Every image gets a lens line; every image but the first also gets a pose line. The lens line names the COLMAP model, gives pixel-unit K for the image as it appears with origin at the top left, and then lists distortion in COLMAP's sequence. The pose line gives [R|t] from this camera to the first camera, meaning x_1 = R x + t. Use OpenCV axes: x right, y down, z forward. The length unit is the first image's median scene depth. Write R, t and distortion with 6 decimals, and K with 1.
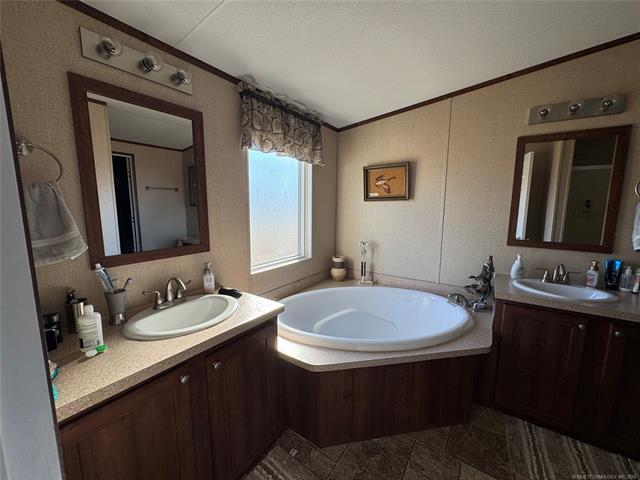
lens RADIAL K [[255.6, 0, 318.9], [0, 255.6, 238.4], [0, 0, 1]] dist [-0.002826, 0.000068]
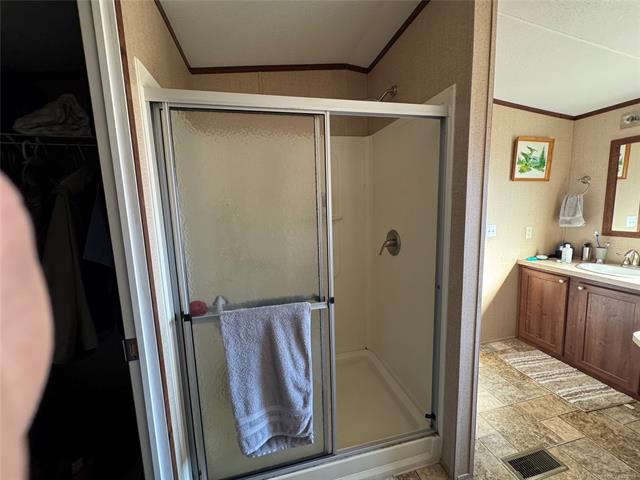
lens RADIAL K [[255.6, 0, 318.9], [0, 255.6, 238.4], [0, 0, 1]] dist [-0.002826, 0.000068]
pose [[-0.667748, 0.113966, -0.735612, 1.399315], [-0.064746, 0.975573, 0.209915, -0.089441], [0.741567, 0.187798, -0.644058, 0.436744]]
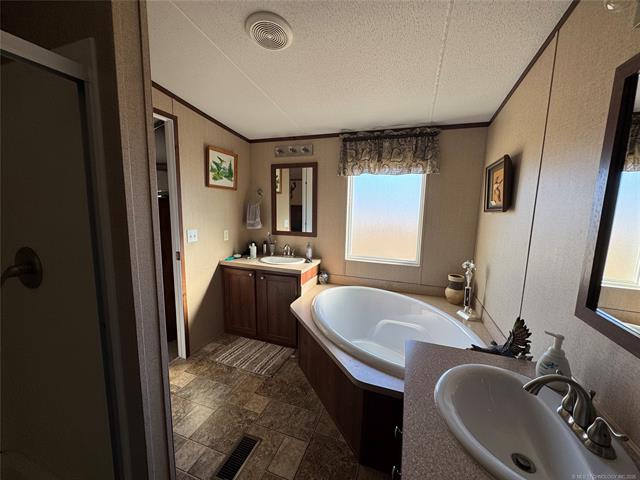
lens RADIAL K [[255.6, 0, 318.9], [0, 255.6, 238.4], [0, 0, 1]] dist [-0.002826, 0.000068]
pose [[0.260187, 0.126906, -0.957182, 1.228501], [-0.141171, 0.985672, 0.092310, -0.105726], [0.955182, 0.111109, 0.274375, 0.498979]]
